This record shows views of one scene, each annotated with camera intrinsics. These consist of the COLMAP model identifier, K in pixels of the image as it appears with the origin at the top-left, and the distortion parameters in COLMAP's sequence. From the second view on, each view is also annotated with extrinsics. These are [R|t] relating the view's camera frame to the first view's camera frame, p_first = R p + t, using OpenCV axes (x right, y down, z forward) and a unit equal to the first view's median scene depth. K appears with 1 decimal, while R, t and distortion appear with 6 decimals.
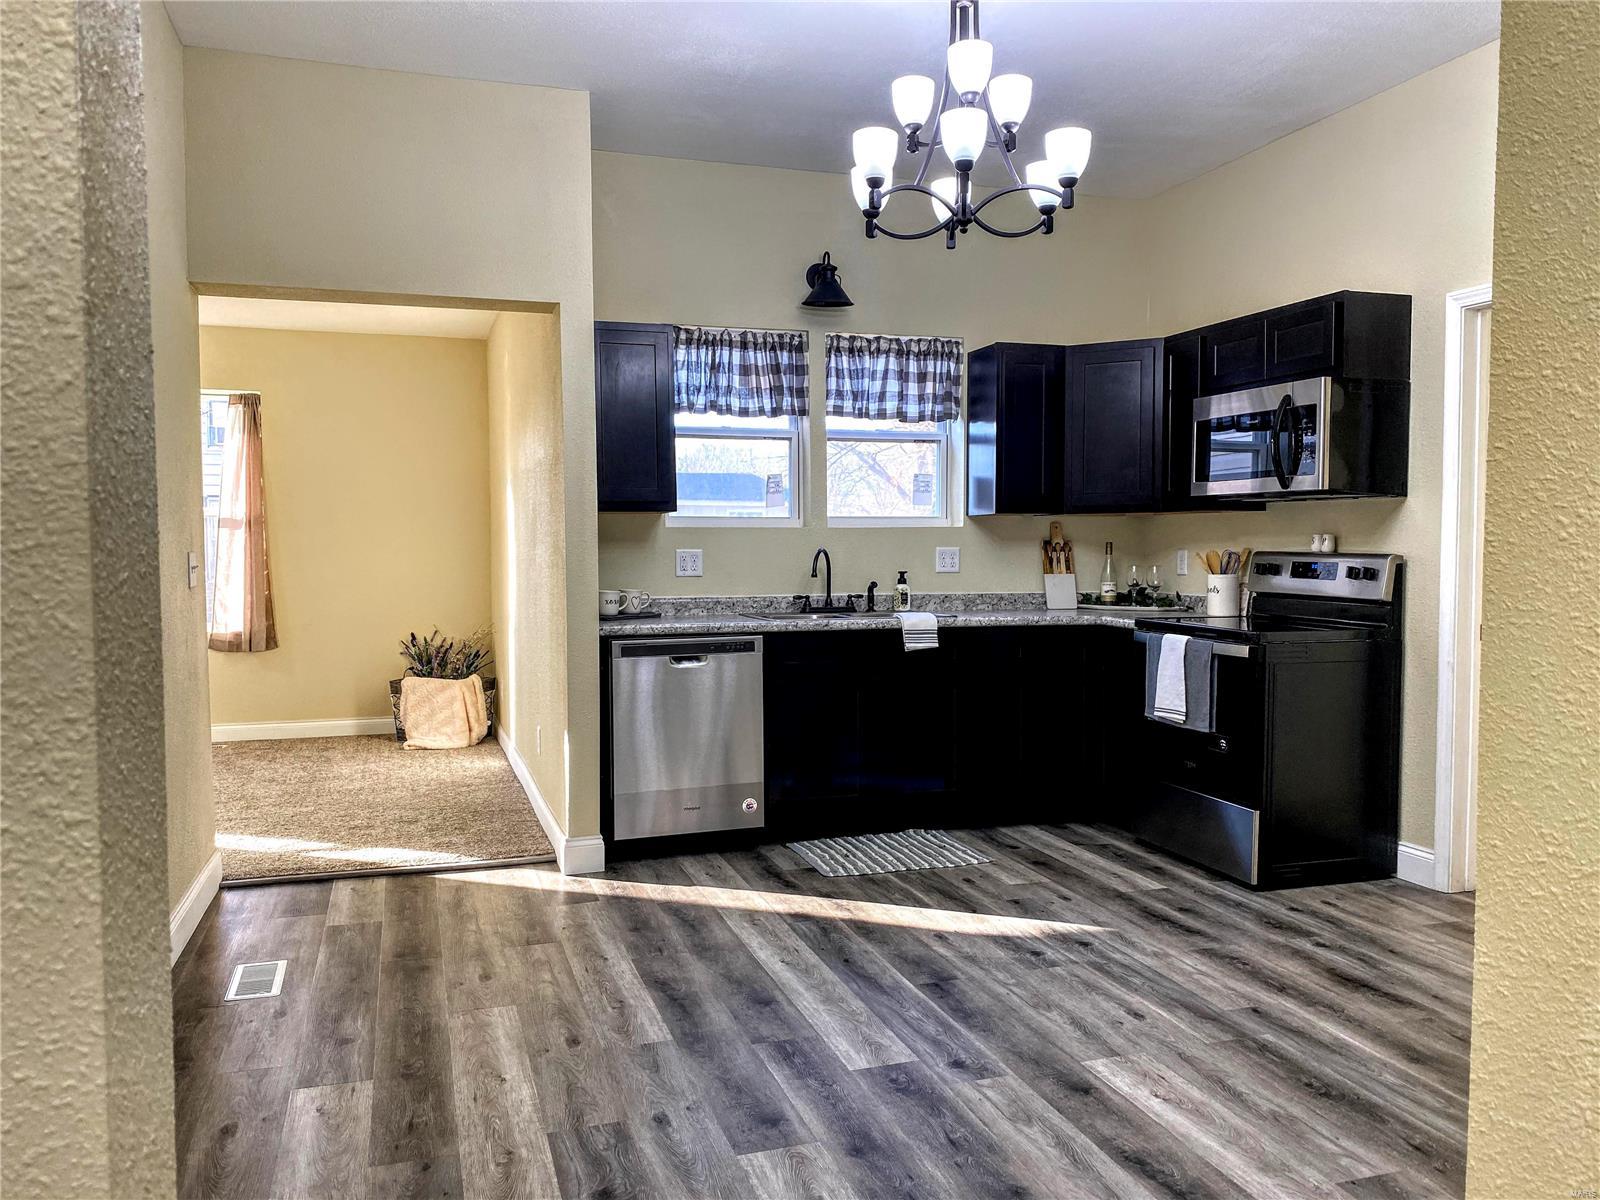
lens RADIAL K [[1216.8, 0, 796.0], [0, 1216.8, 594.3], [0, 0, 1]] dist [0.043661, -0.051594]
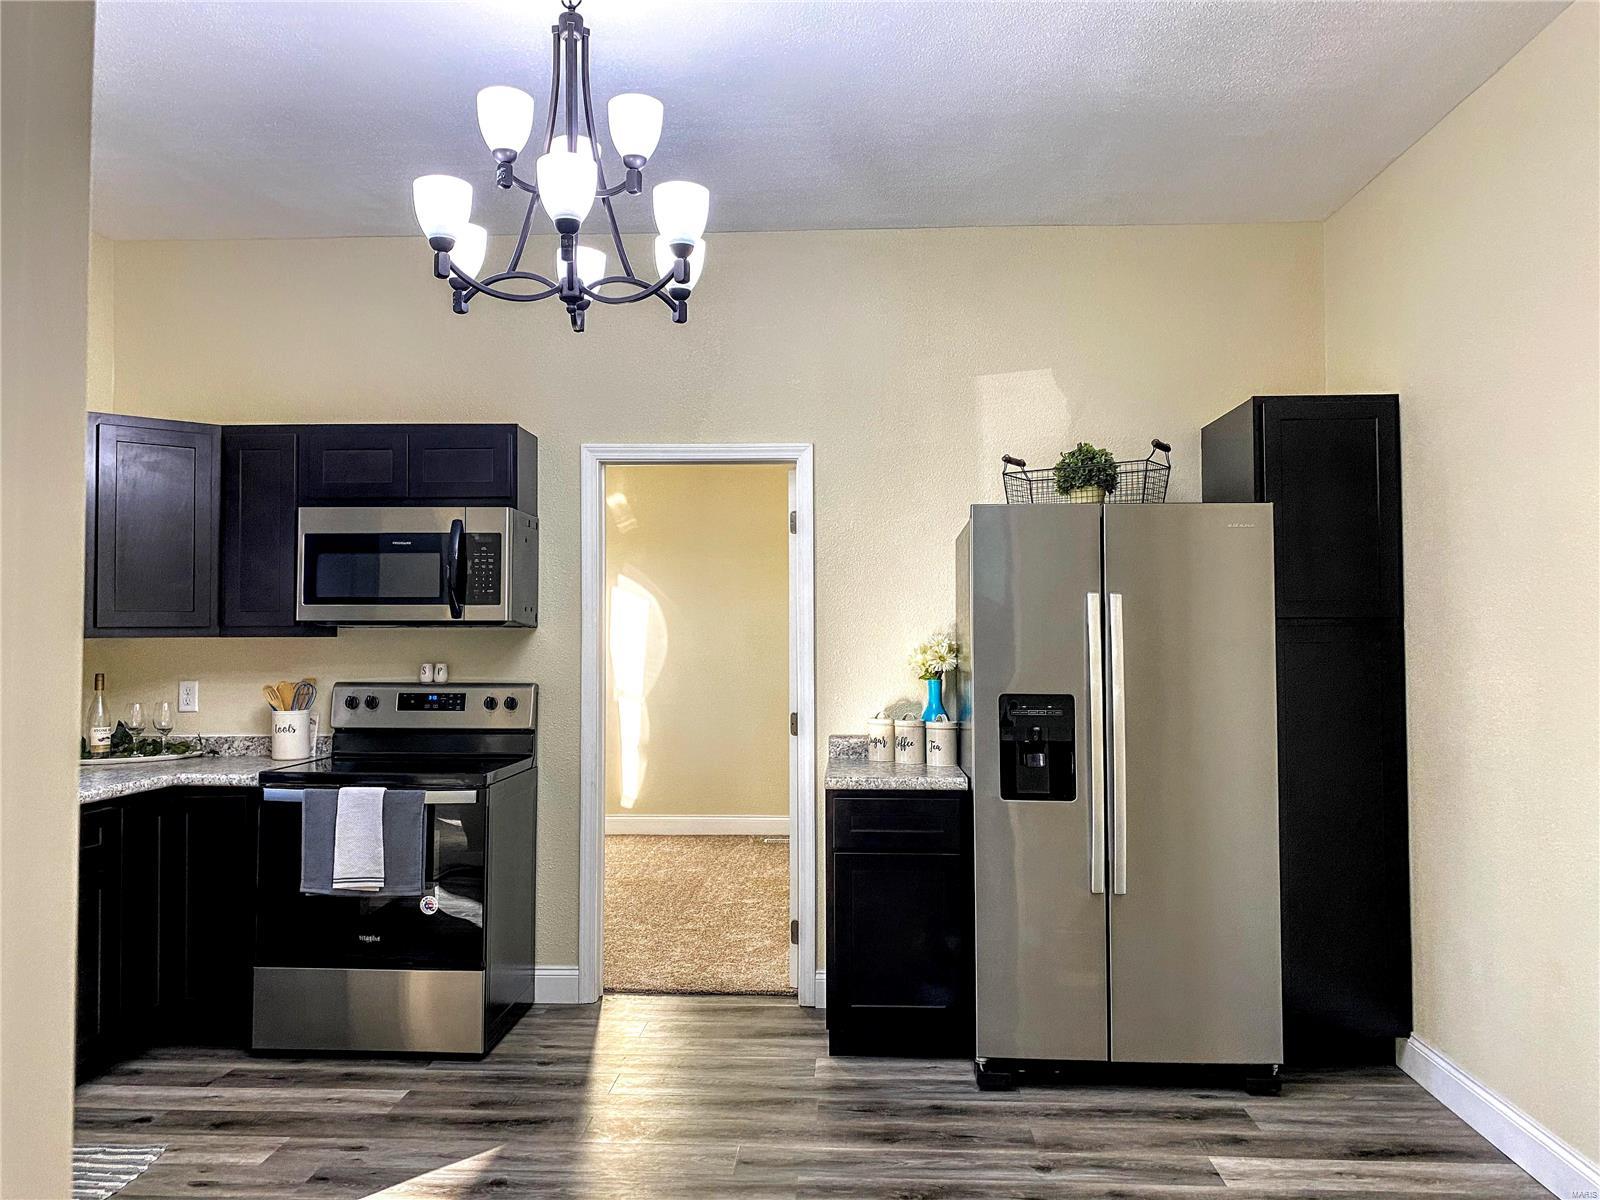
lens RADIAL K [[1216.8, 0, 792.5], [0, 1216.8, 595.8], [0, 0, 1]] dist [0.043661, -0.051594]
pose [[0.357680, 0.029714, 0.933372, -0.371459], [0.041659, 0.997991, -0.047735, -0.045465], [-0.932915, 0.055957, 0.355723, 0.401473]]
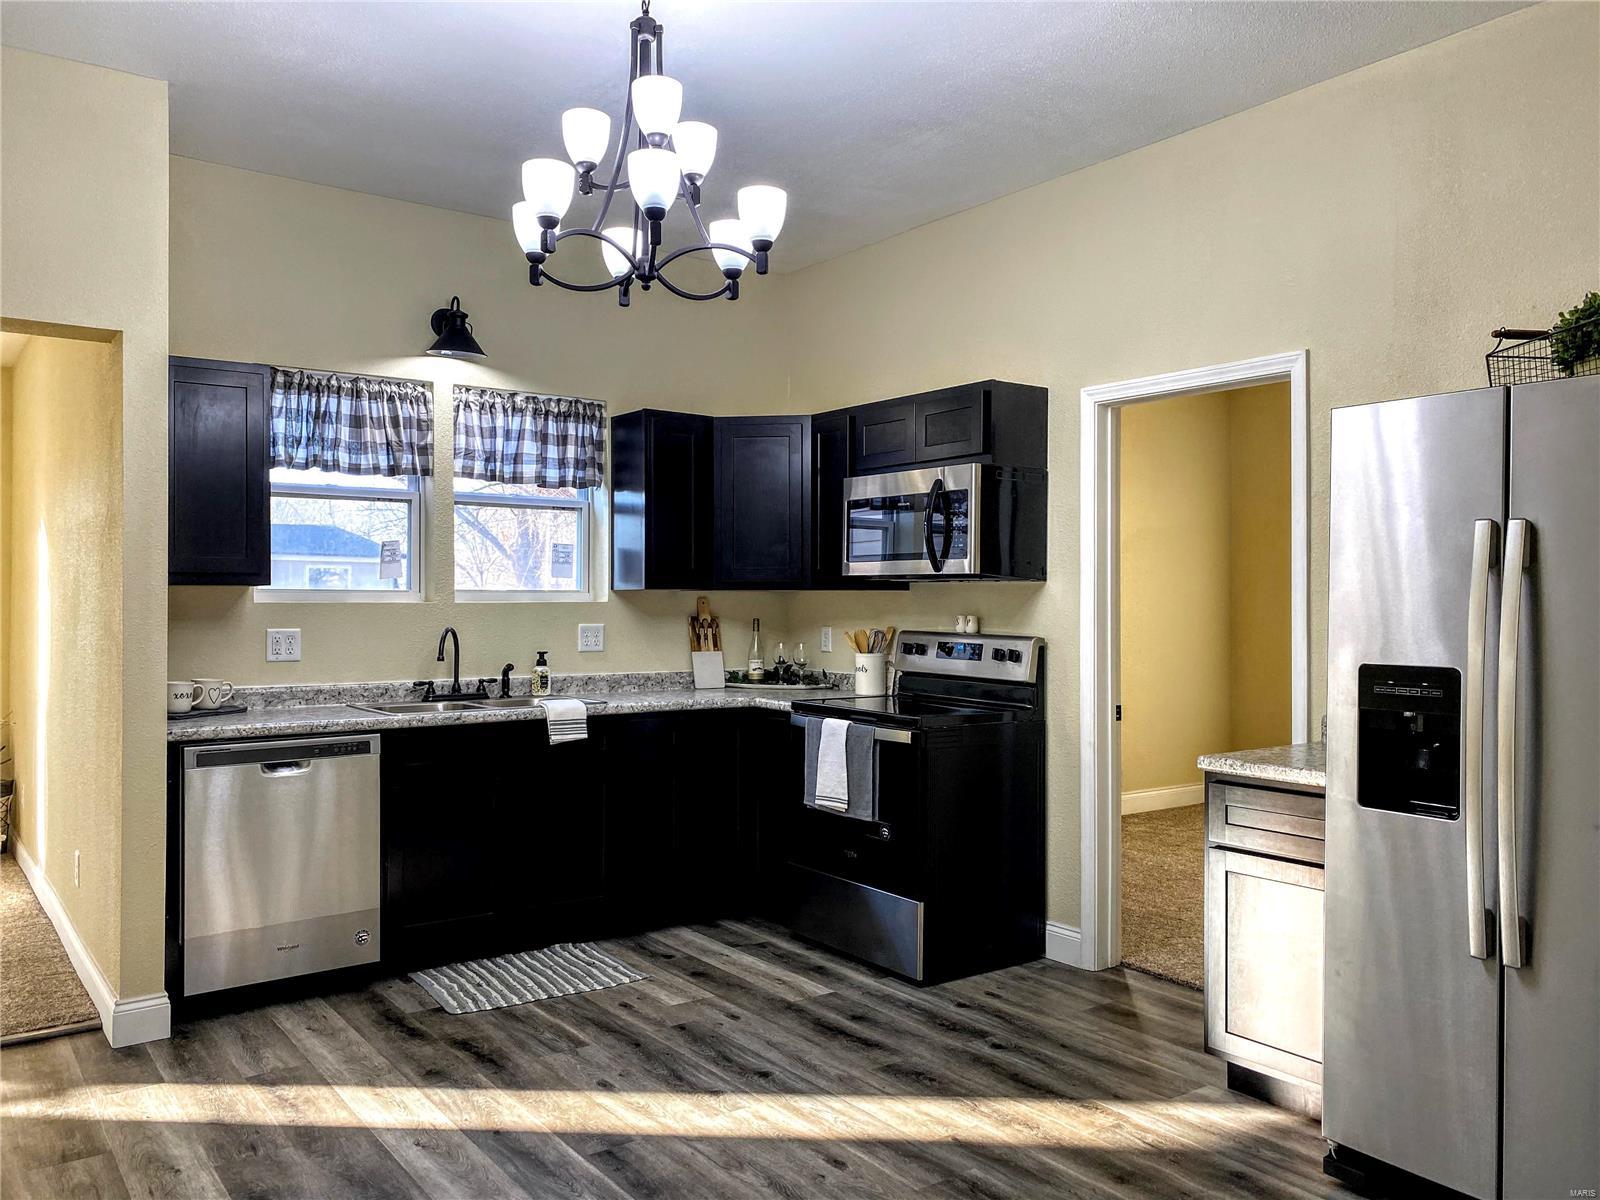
lens RADIAL K [[1216.8, 0, 800.3], [0, 1216.8, 588.7], [0, 0, 1]] dist [0.043661, -0.051594]
pose [[0.946382, 0.008167, 0.322945, -0.027521], [0.008096, 0.998767, -0.048982, -0.023265], [-0.322947, 0.048971, 0.945149, 0.092001]]
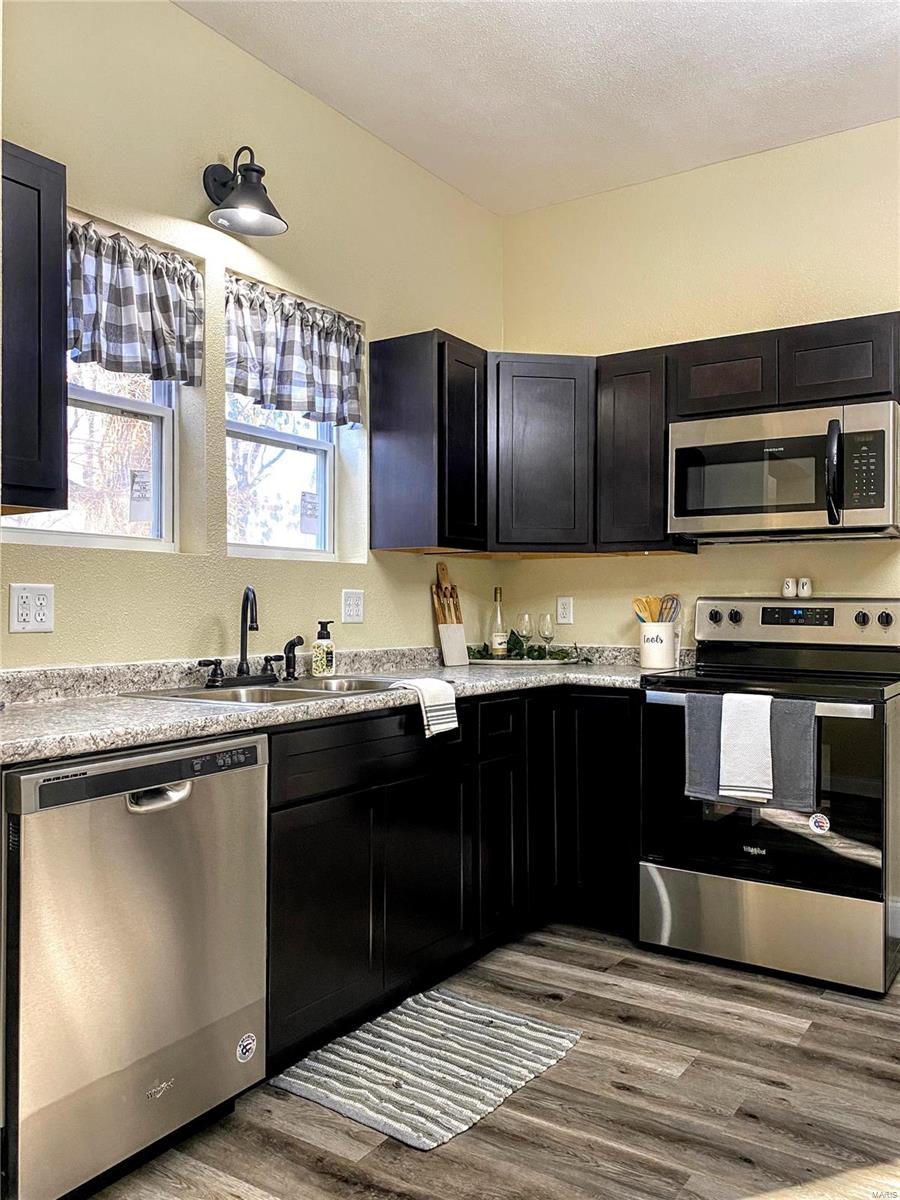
lens RADIAL K [[956.7, 0, 445.9], [0, 956.7, 592.2], [0, 0, 1]] dist [0.026326, -0.029442]
pose [[0.779232, 0.012994, 0.626601, -0.247606], [0.021897, 0.998610, -0.047938, -0.008818], [-0.626353, 0.051075, 0.777864, 0.605876]]
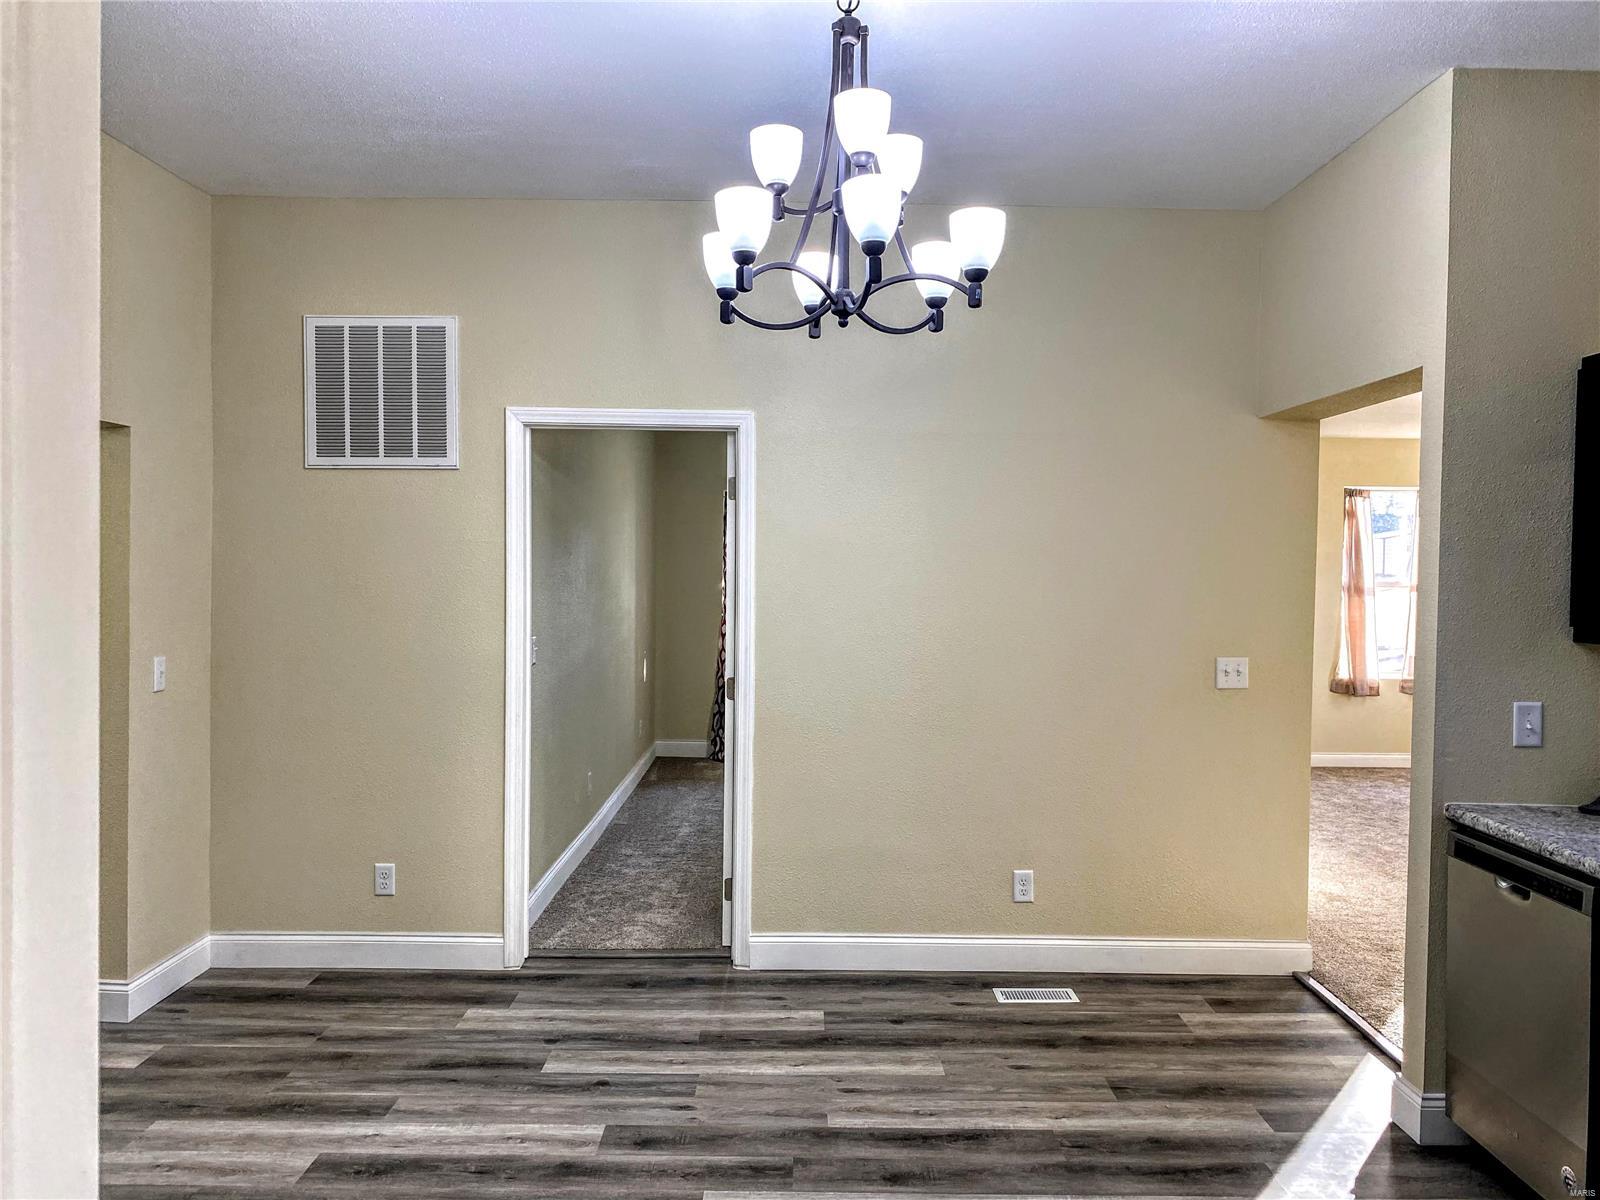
lens RADIAL K [[1216.8, 0, 816.4], [0, 1216.8, 599.0], [0, 0, 1]] dist [0.043661, -0.051594]
pose [[-0.287689, 0.029772, -0.957261, 0.618333], [-0.053168, 0.997479, 0.047001, -0.107948], [0.956247, 0.064417, -0.285381, 0.827876]]
